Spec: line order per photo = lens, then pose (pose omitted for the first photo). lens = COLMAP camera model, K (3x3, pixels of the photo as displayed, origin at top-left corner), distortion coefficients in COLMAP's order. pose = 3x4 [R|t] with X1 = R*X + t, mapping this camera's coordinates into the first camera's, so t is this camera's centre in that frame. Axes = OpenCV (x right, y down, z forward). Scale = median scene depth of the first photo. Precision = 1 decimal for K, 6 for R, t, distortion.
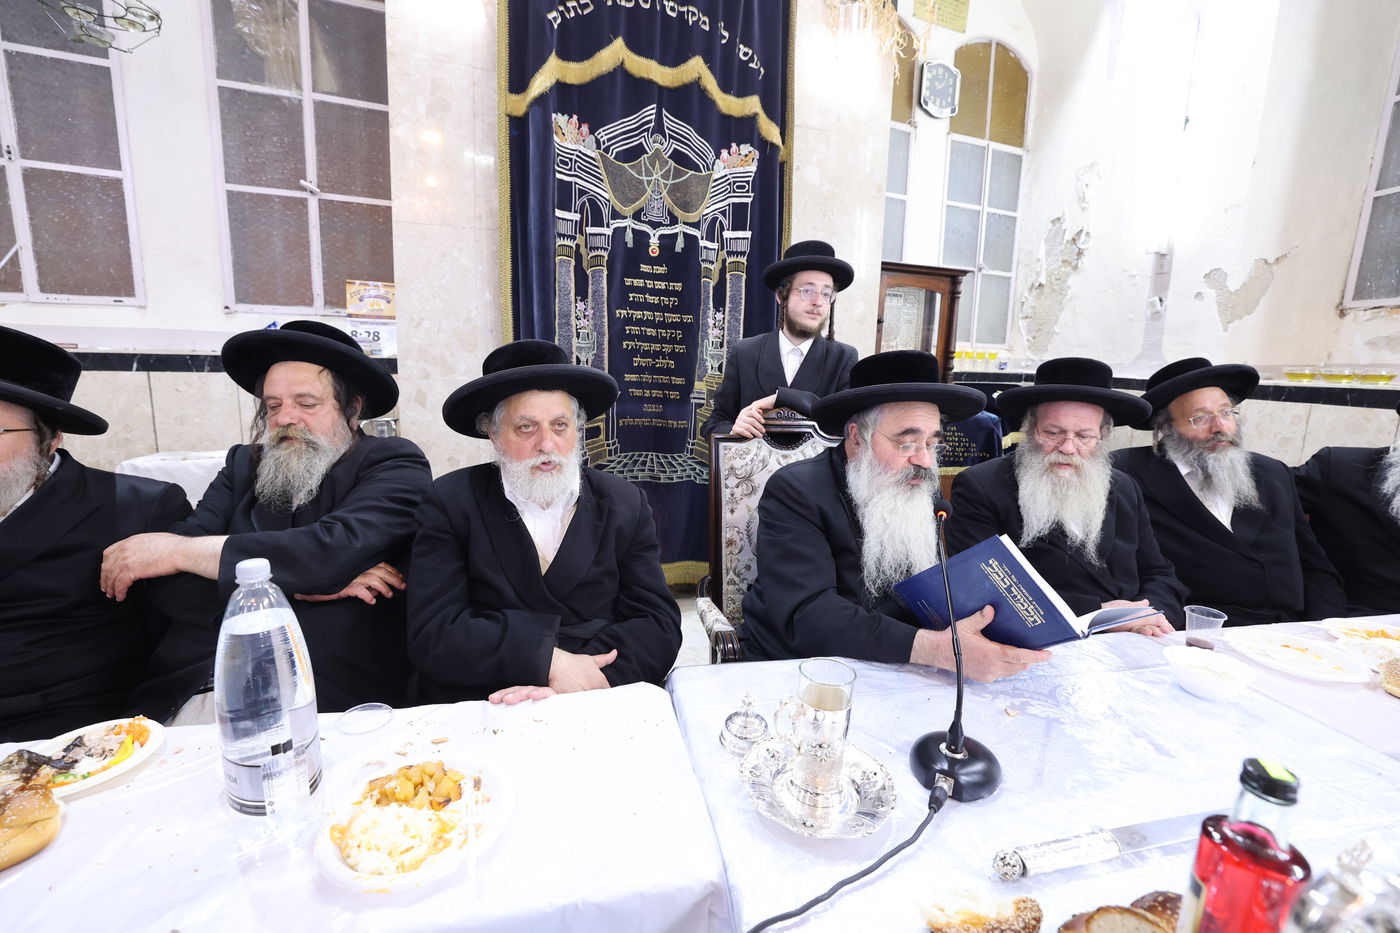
lens RADIAL K [[616.5, 0, 693.2], [0, 616.5, 458.3], [0, 0, 1]] dist [-0.043018, 0.010881]
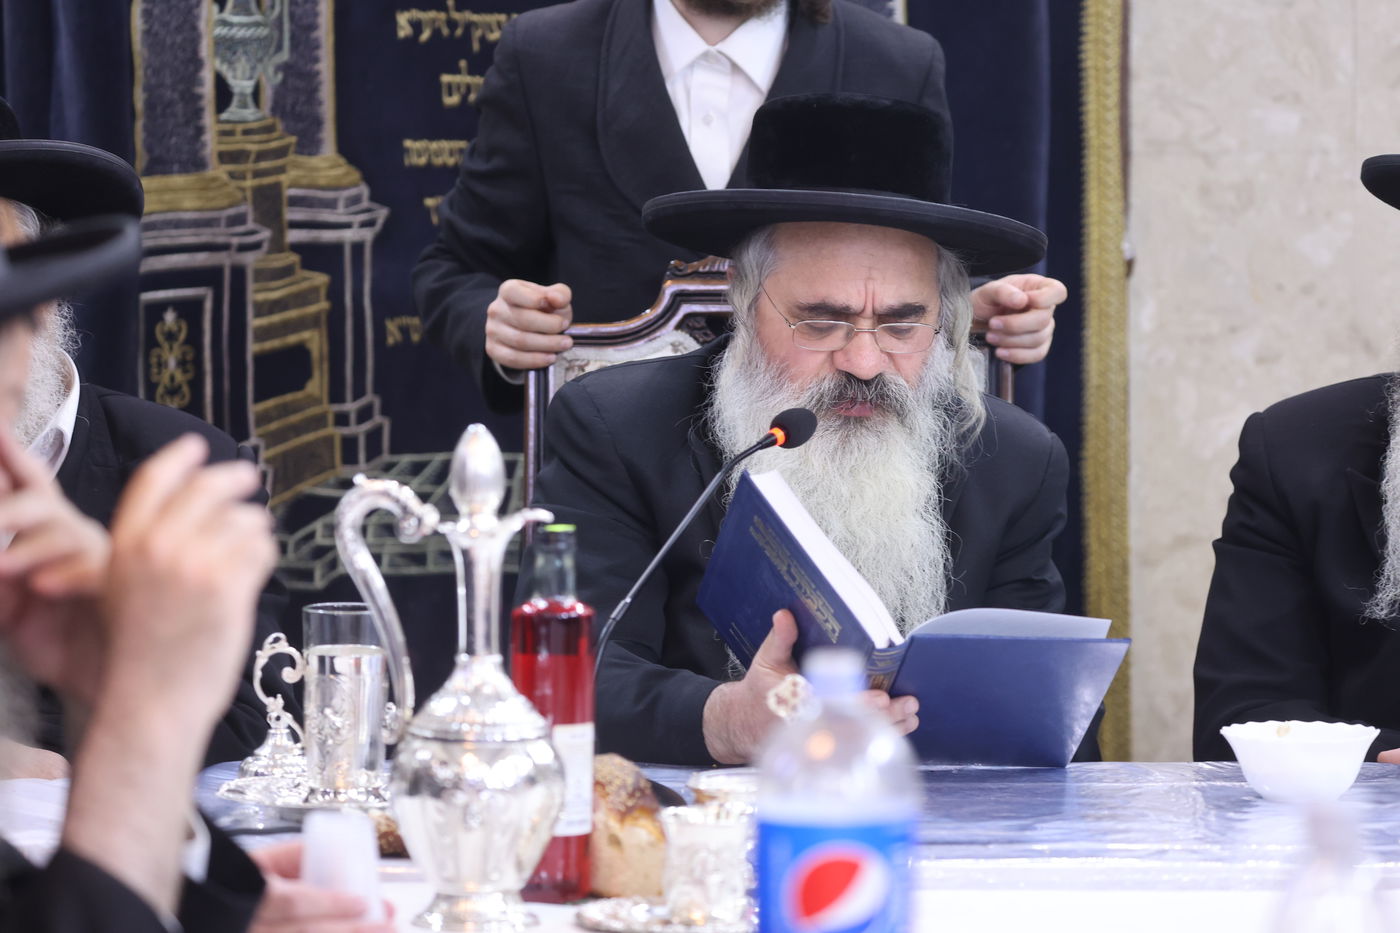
lens RADIAL K [[7092.6, 0, 708.4], [0, 7092.6, 452.4], [0, 0, 1]] dist [0.555911, 0.000000]
pose [[0.973191, -0.018378, -0.229263, 0.699793], [-0.001445, 0.996294, -0.085998, 0.250709], [0.229994, 0.084024, 0.969558, -1.854160]]
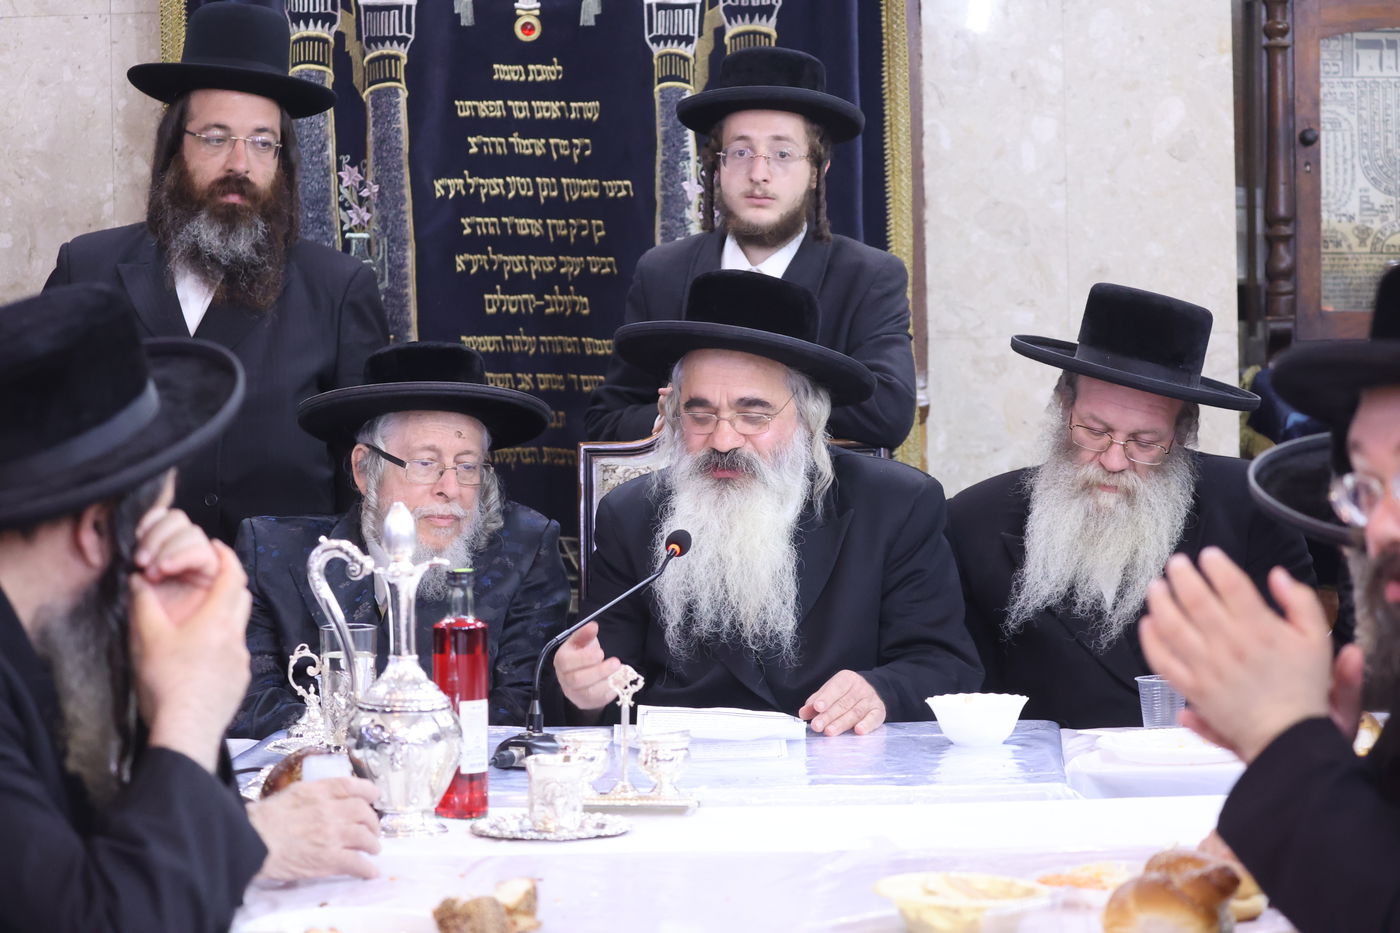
lens RADIAL K [[4152.6, 0, 695.4], [0, 4152.6, 460.7], [0, 0, 1]] dist [-0.338948, 0.000000]
pose [[0.964292, -0.038011, -0.262100, 0.760094], [0.009479, 0.993966, -0.109278, 0.246878], [0.264673, 0.102891, 0.958834, -1.579740]]
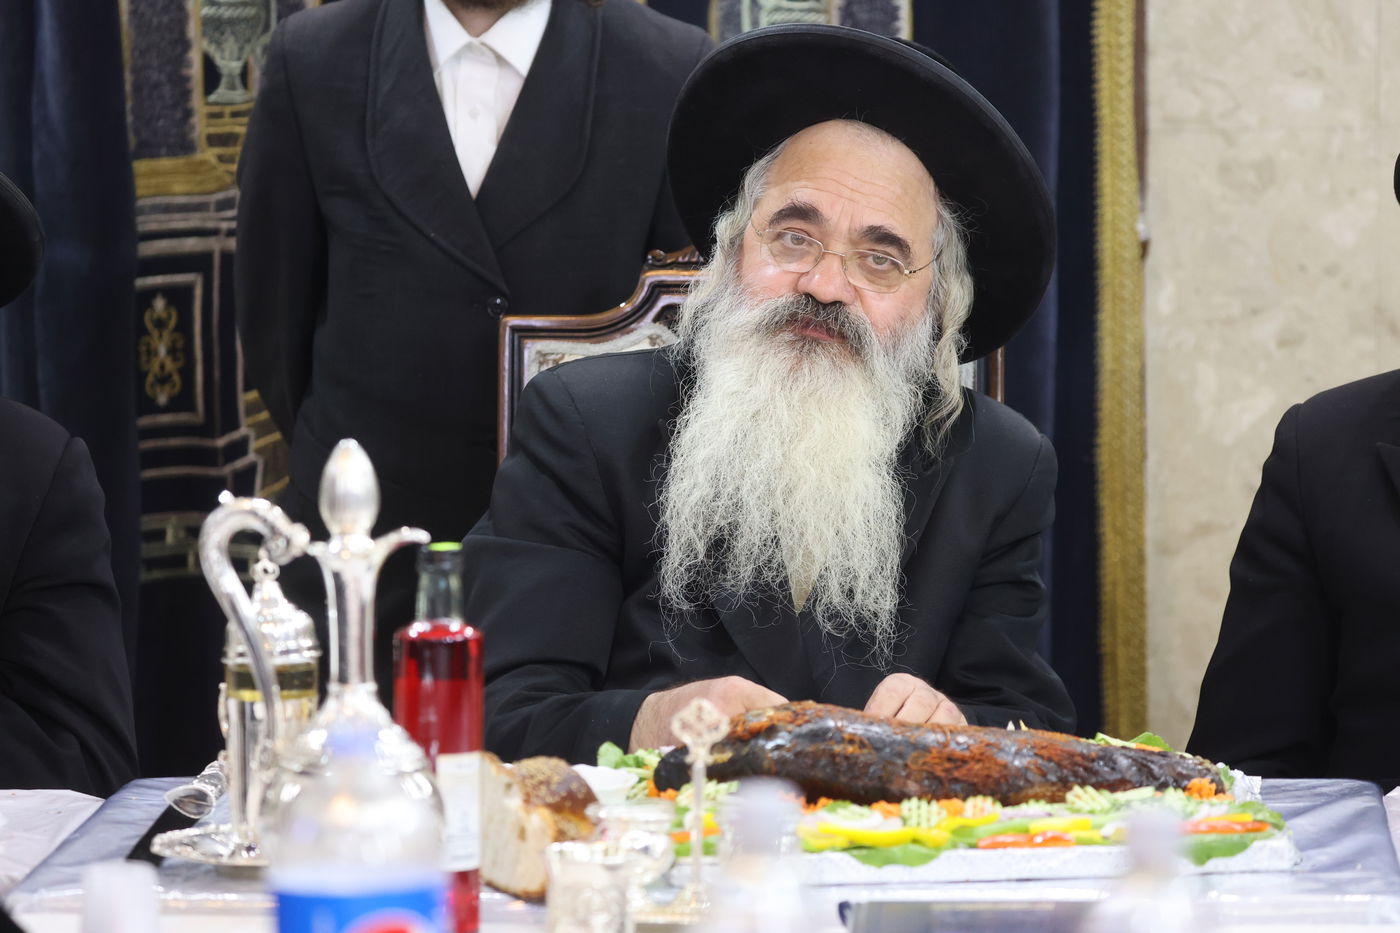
lens RADIAL K [[6805.4, 0, 673.9], [0, 6805.4, 527.3], [0, 0, 1]] dist [0.434411, 0.000000]
pose [[0.964272, -0.015435, -0.264465, 0.741517], [-0.002127, 0.997818, -0.065989, 0.213524], [0.264906, 0.064194, 0.962135, -1.650451]]
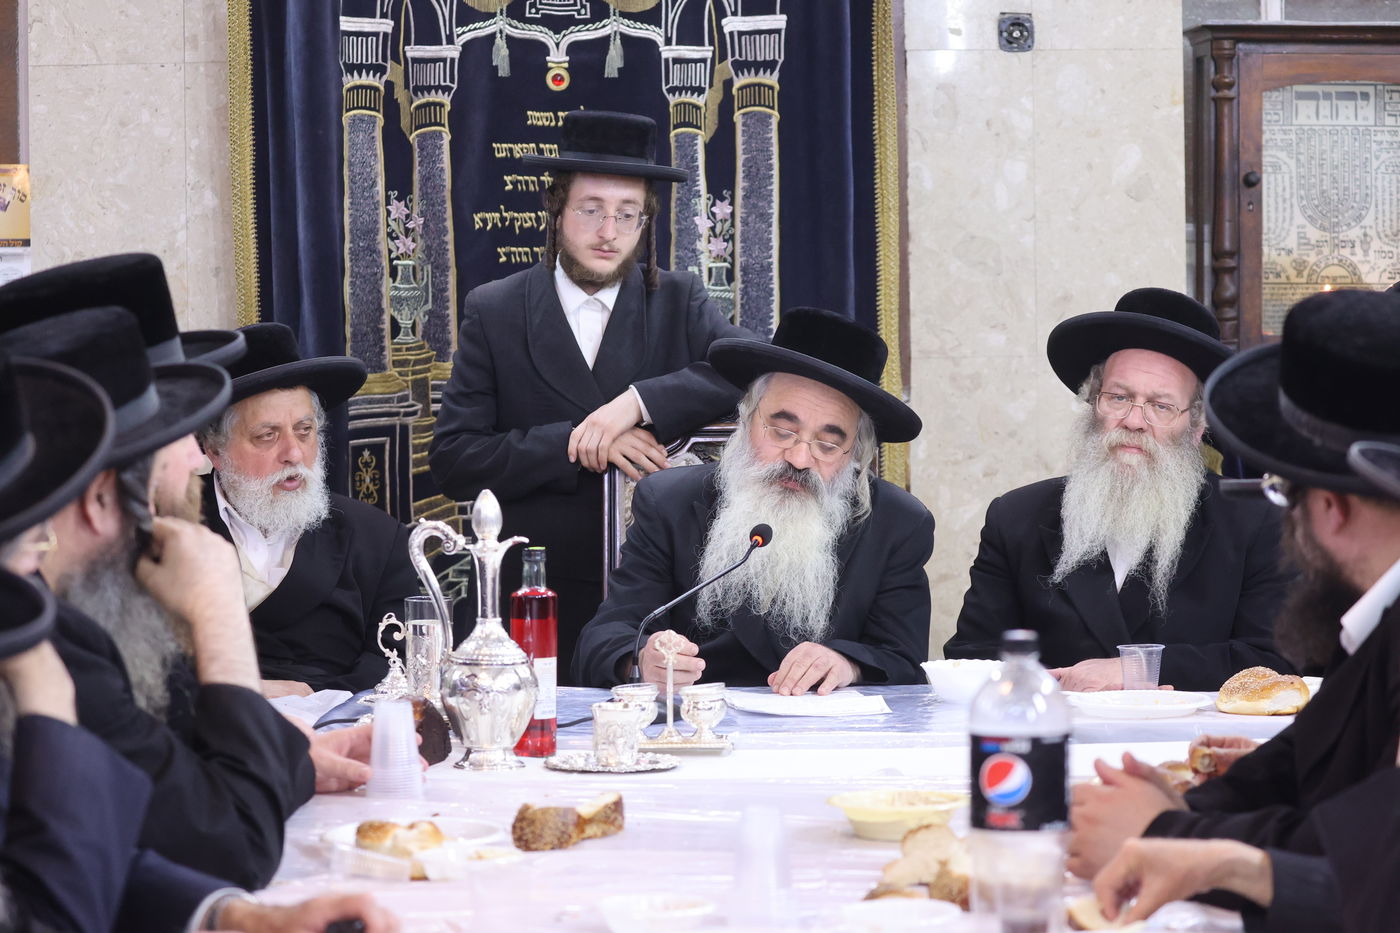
lens RADIAL K [[4152.6, 0, 695.1], [0, 4152.6, 469.5], [0, 0, 1]] dist [-0.338948, 0.000000]
pose [[0.967846, -0.033067, -0.249361, 0.804056], [0.005001, 0.993656, -0.112355, 0.297722], [0.251494, 0.107496, 0.961871, -1.922461]]
